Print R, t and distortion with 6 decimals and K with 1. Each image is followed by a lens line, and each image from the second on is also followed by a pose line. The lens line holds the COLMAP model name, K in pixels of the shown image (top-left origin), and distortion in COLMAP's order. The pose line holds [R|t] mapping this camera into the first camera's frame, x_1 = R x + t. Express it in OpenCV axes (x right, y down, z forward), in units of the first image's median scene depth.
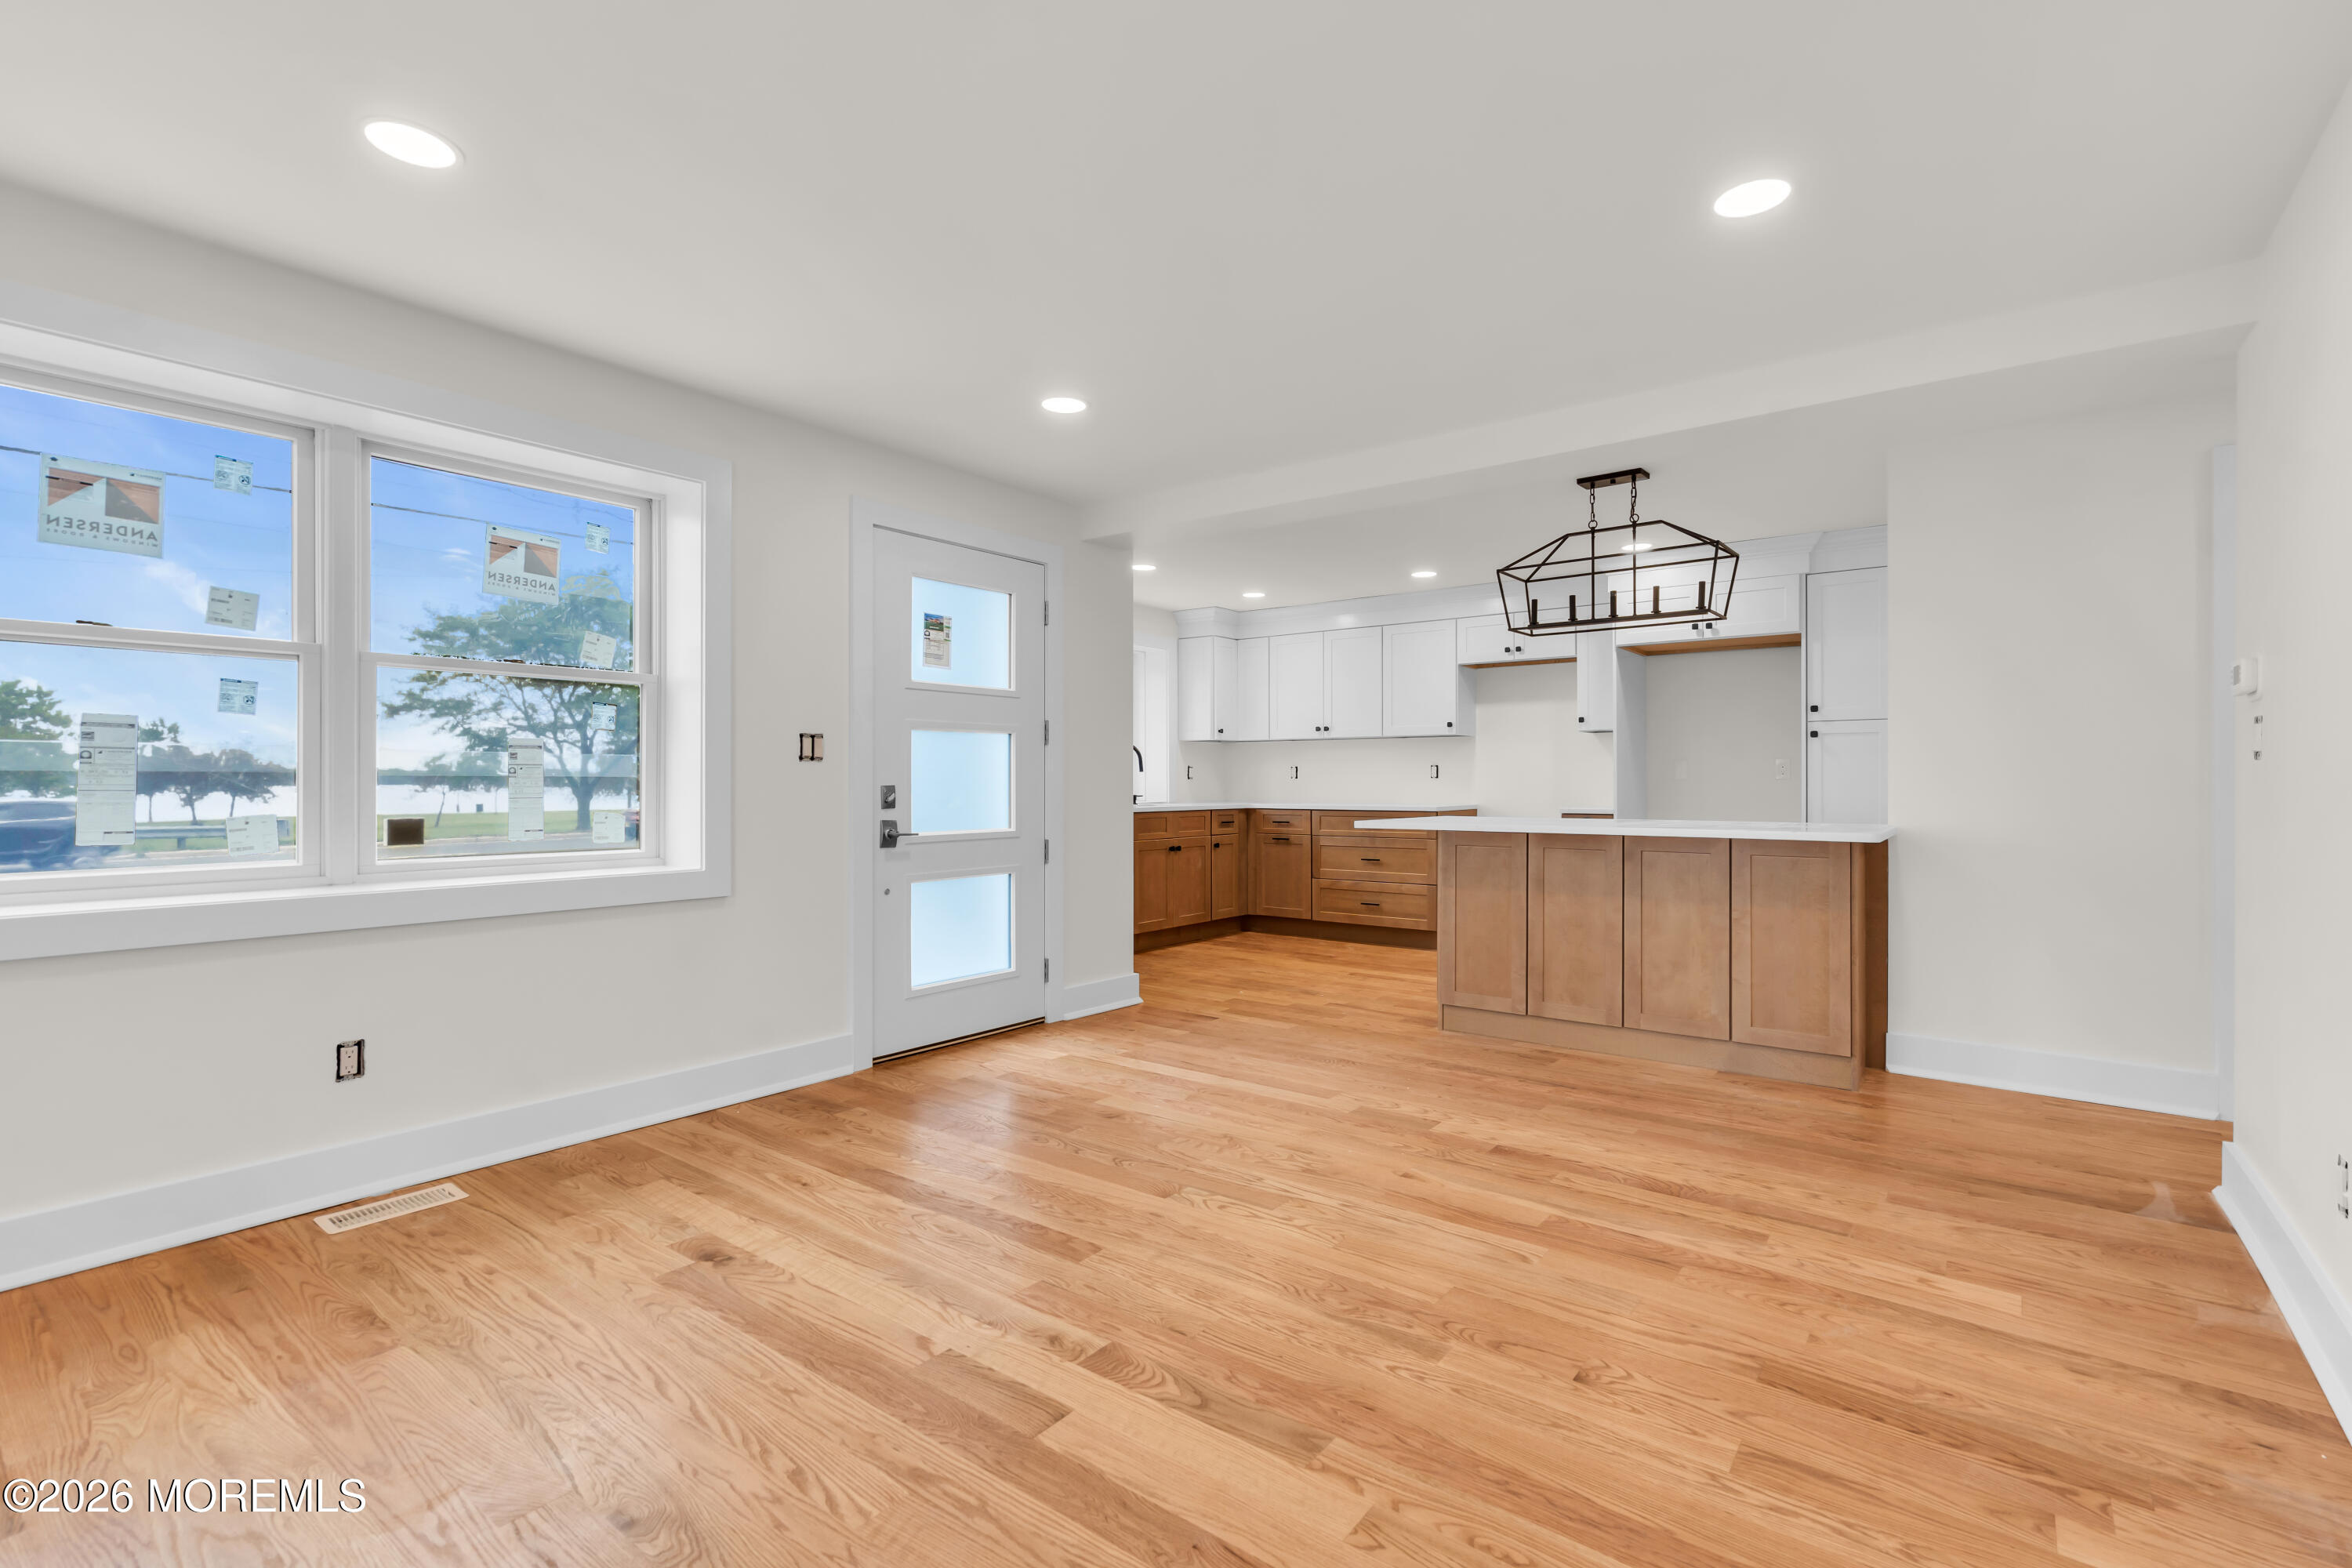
lens RADIAL K [[1065.8, 0, 1169.4], [0, 1065.8, 784.9], [0, 0, 1]] dist [-0.004540, 0.002998]
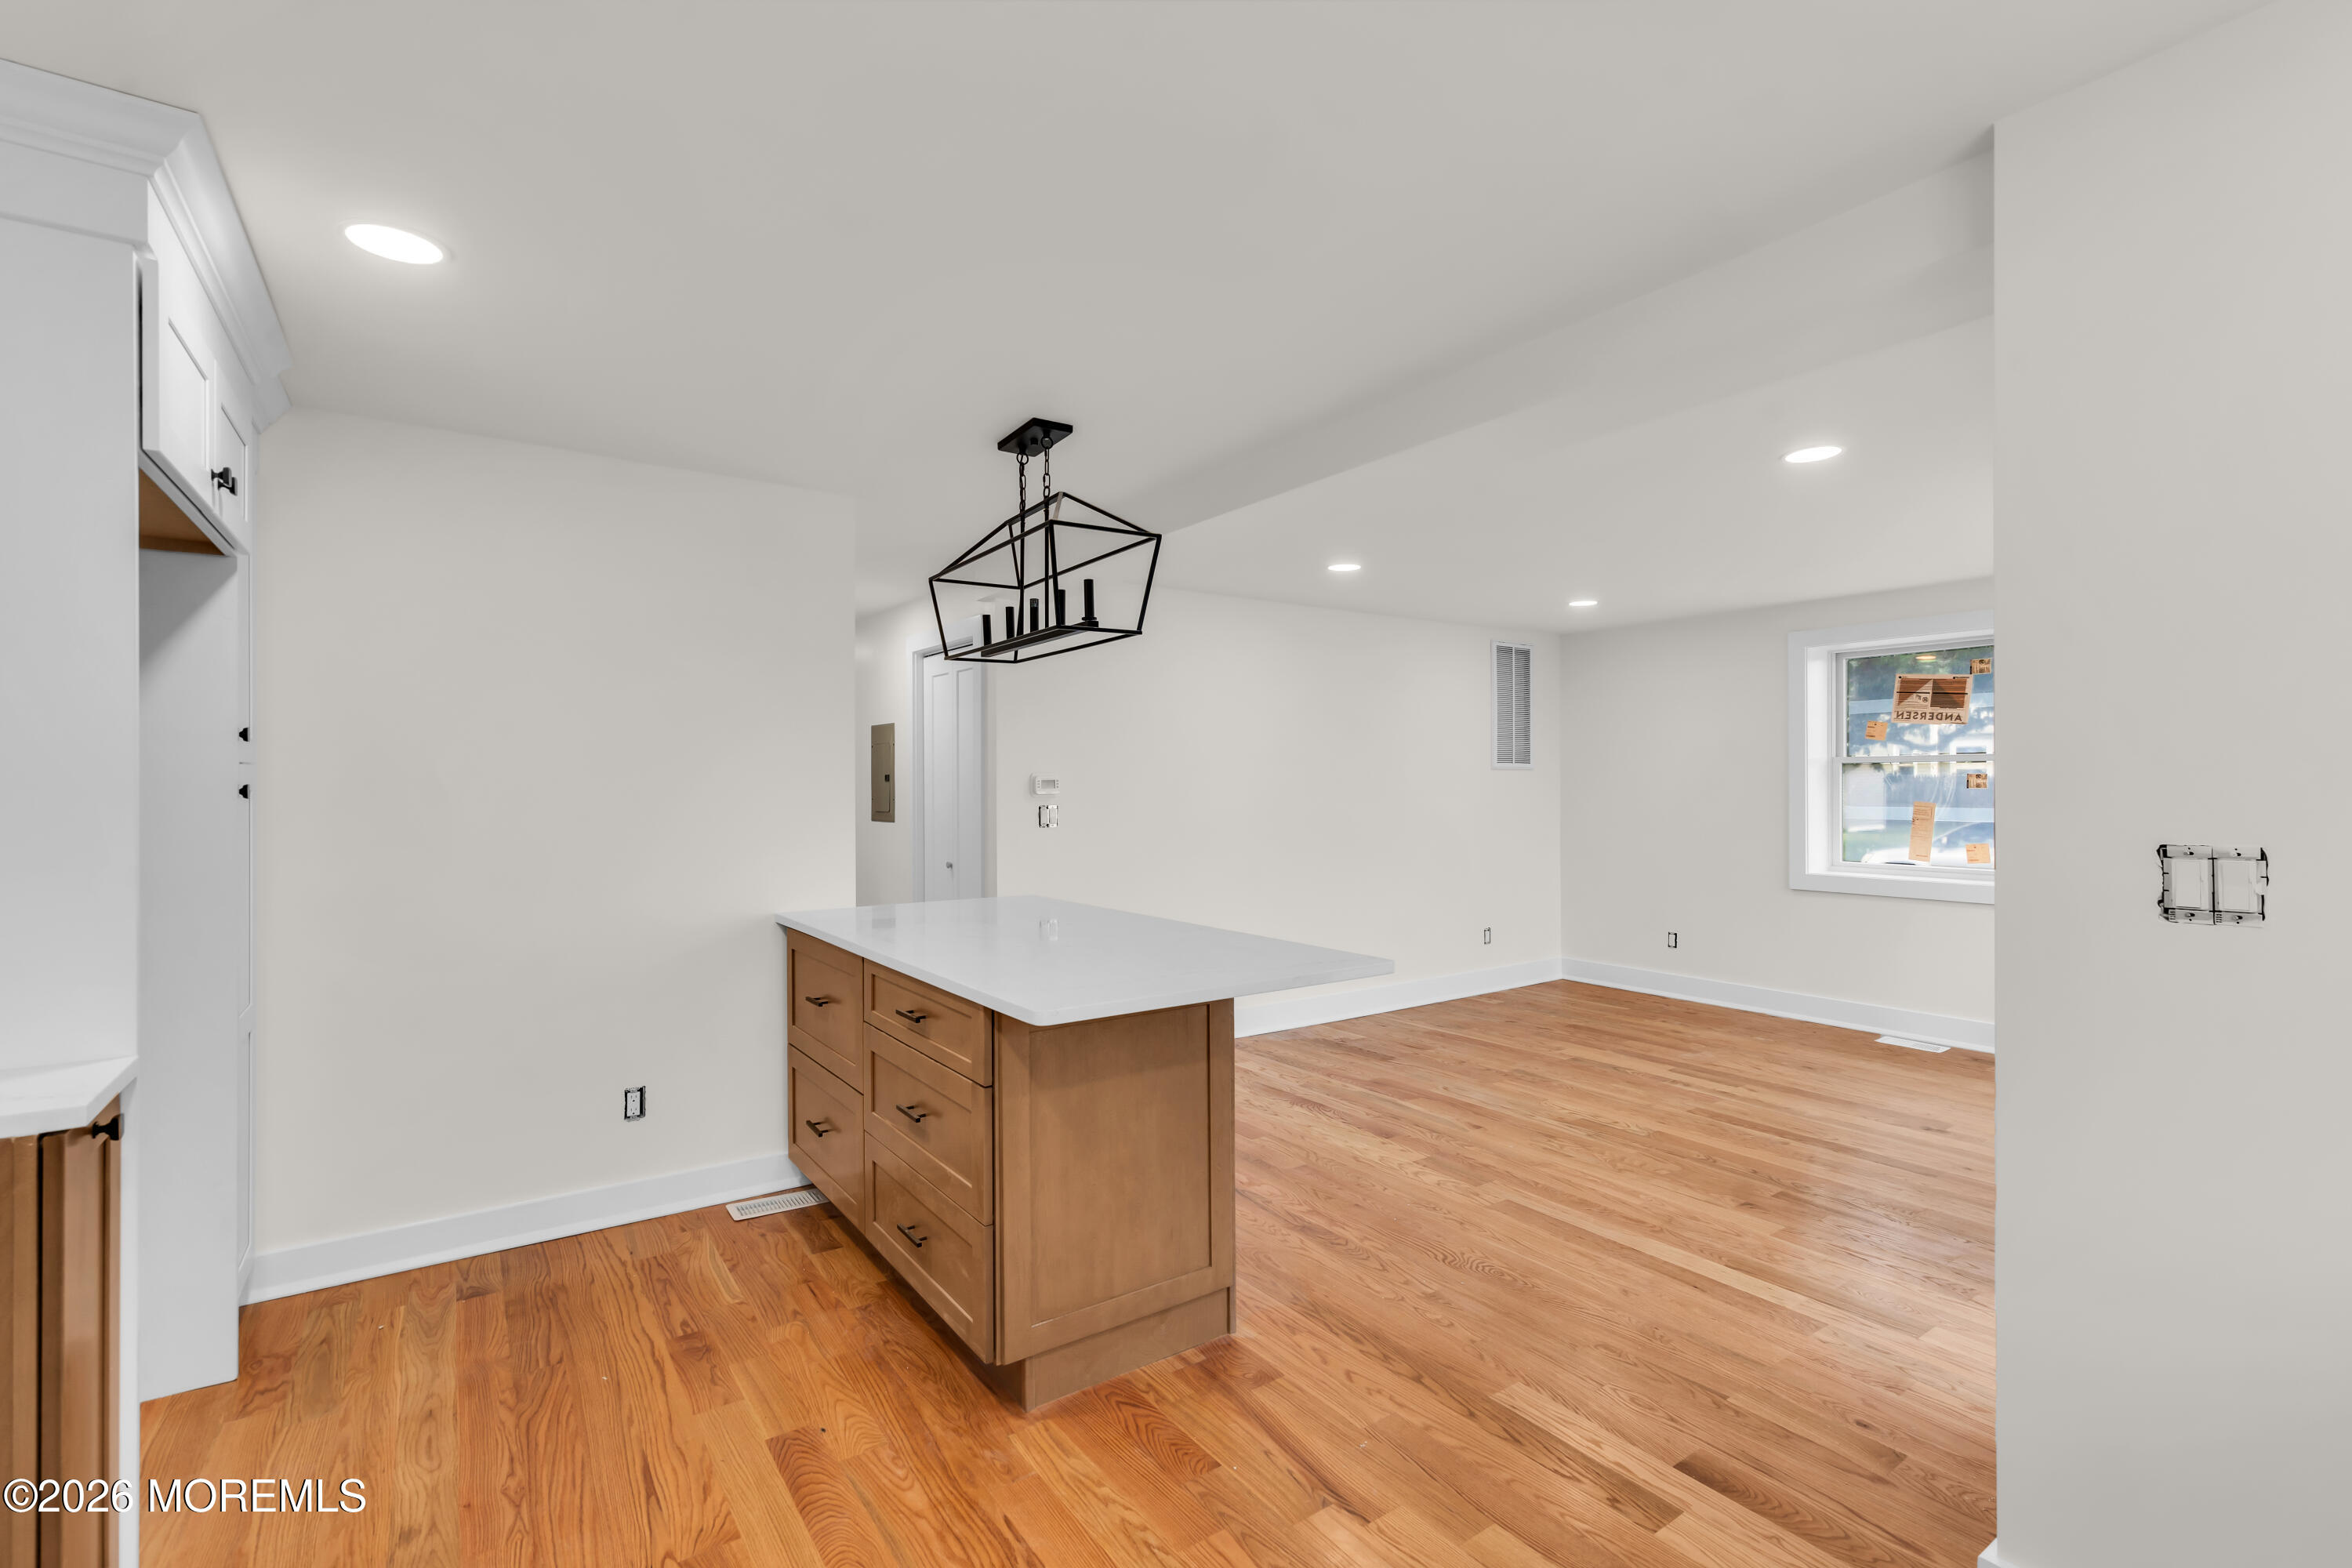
lens RADIAL K [[1065.8, 0, 1181.1], [0, 1065.8, 782.7], [0, 0, 1]] dist [-0.004540, 0.002998]
pose [[-0.956536, 0.002627, 0.291602, 0.148334], [0.003211, 0.999994, 0.001523, -0.075090], [-0.291596, 0.002394, -0.956539, 1.960046]]
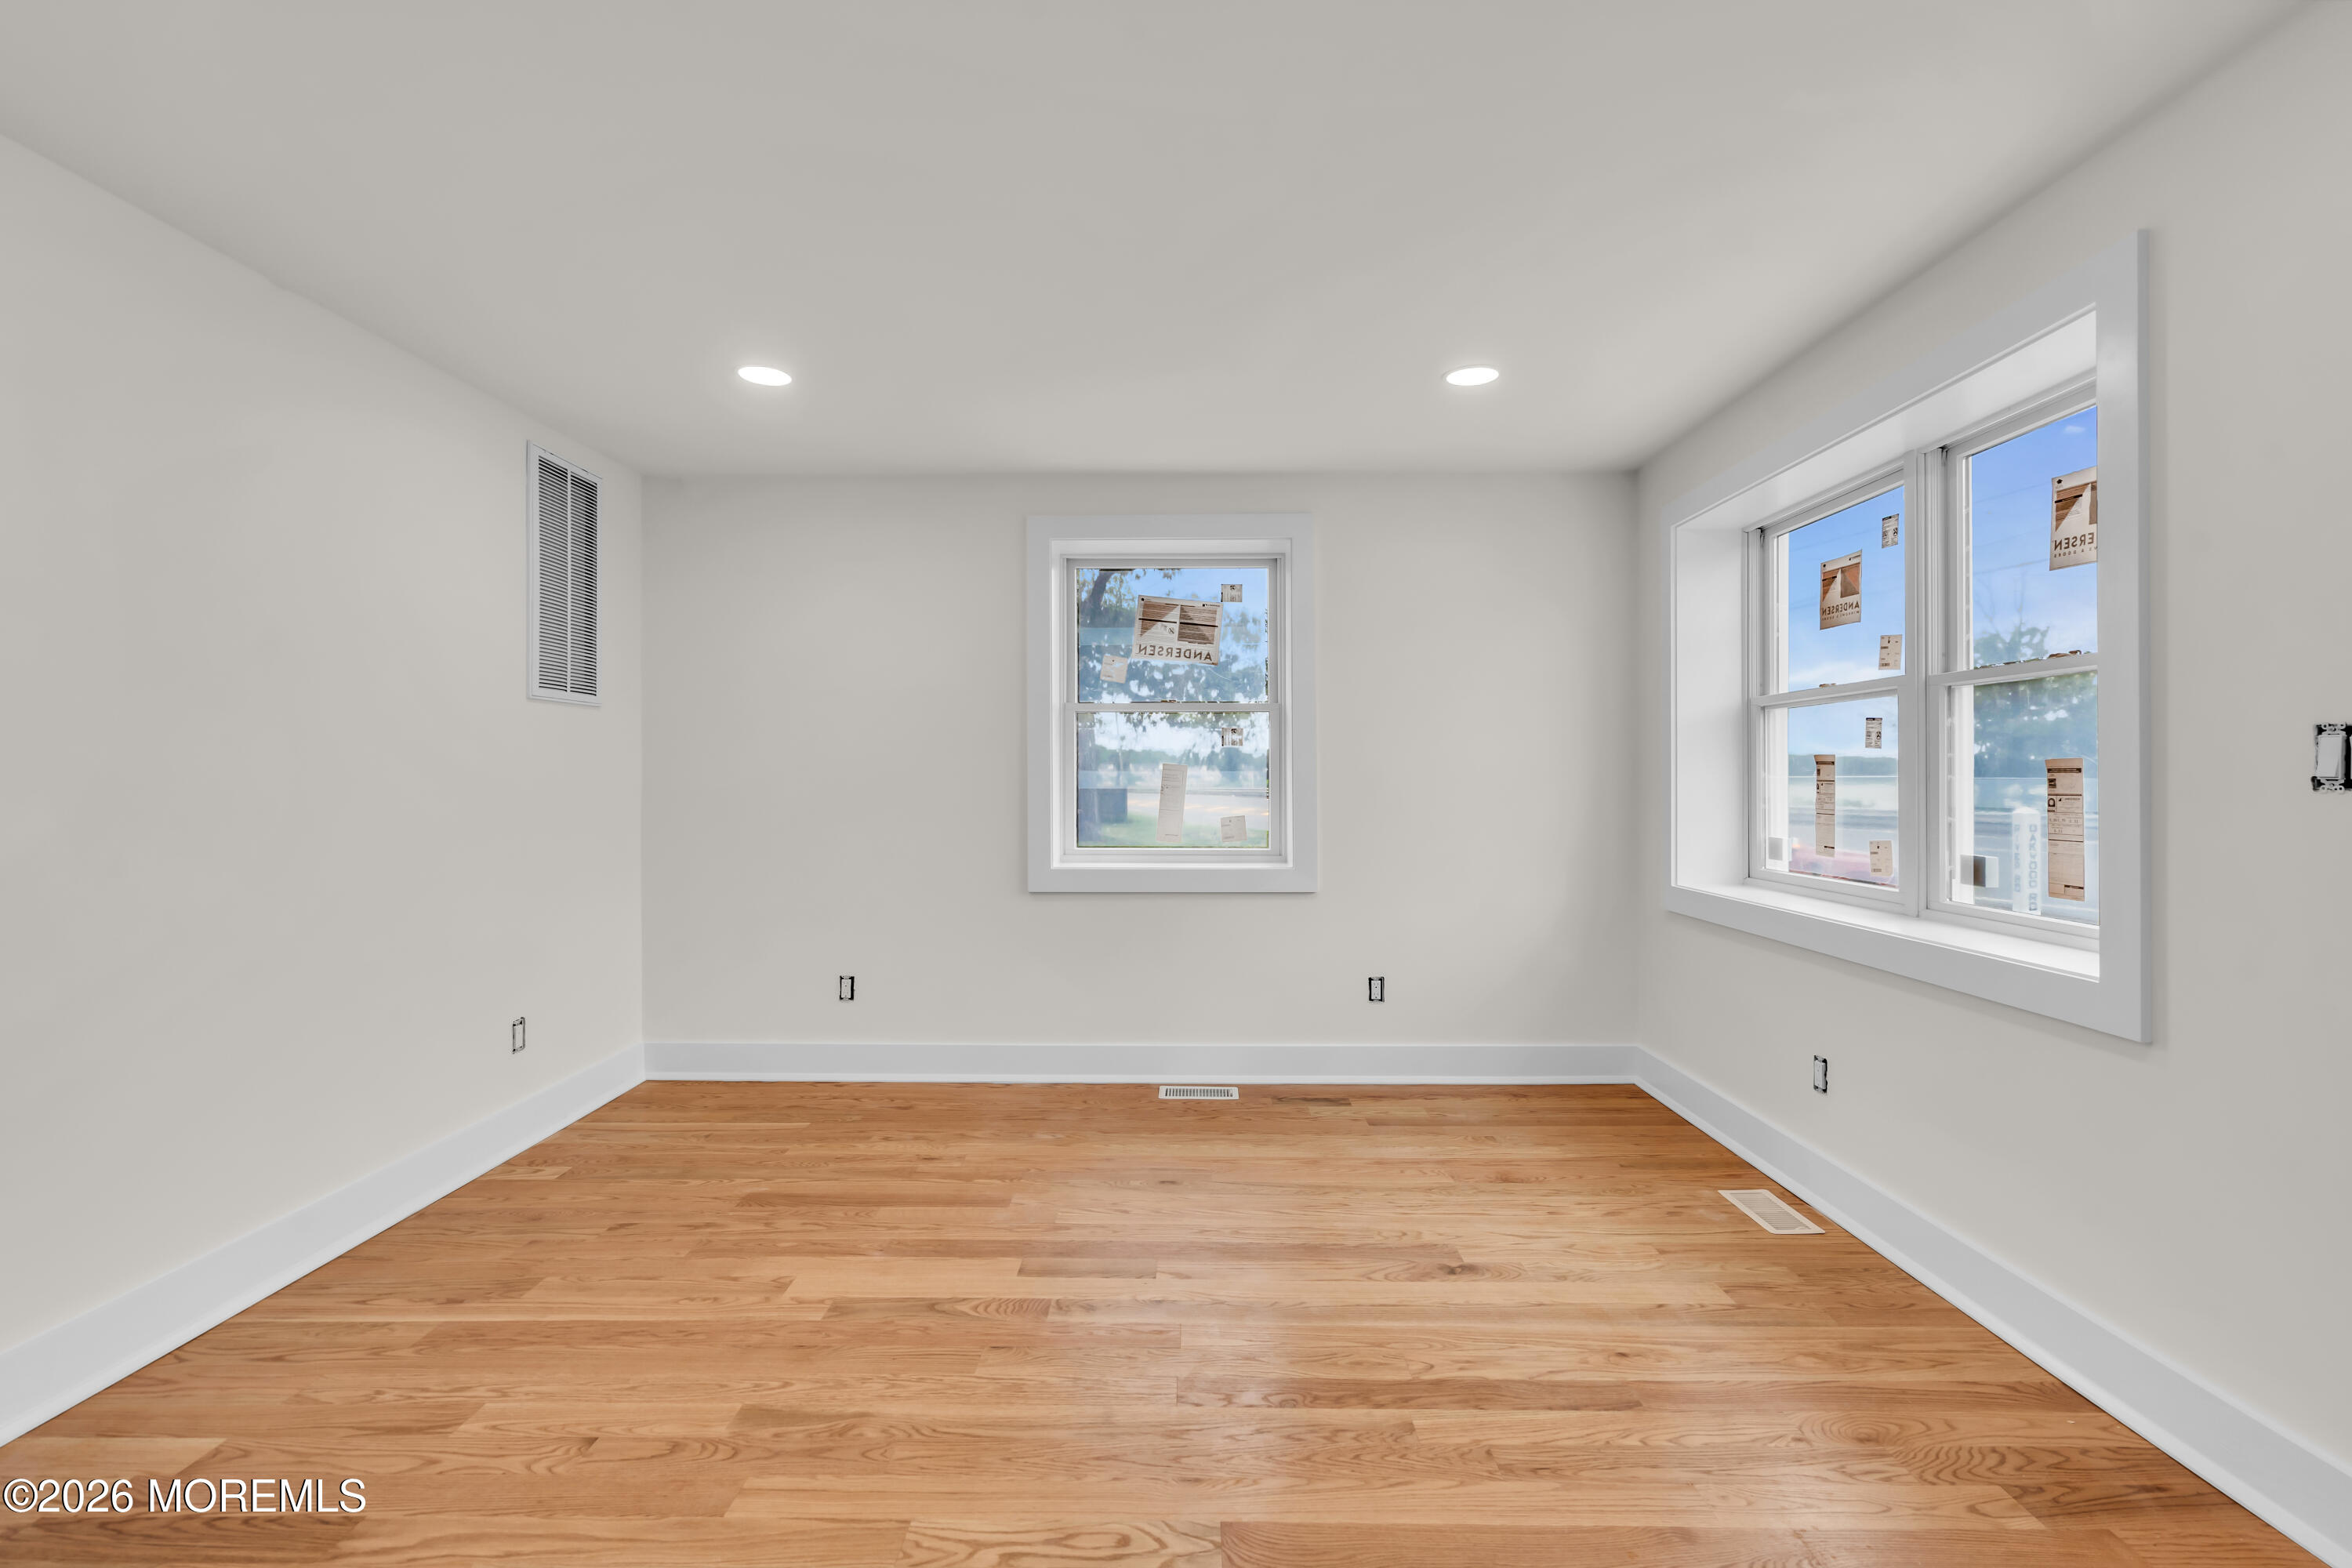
lens RADIAL K [[1065.8, 0, 1177.2], [0, 1065.8, 786.2], [0, 0, 1]] dist [-0.004540, 0.002998]
pose [[-0.794877, 0.004939, -0.606750, 0.286713], [-0.001268, 0.999951, 0.009801, -0.028274], [0.606769, 0.008561, -0.794832, 1.100305]]
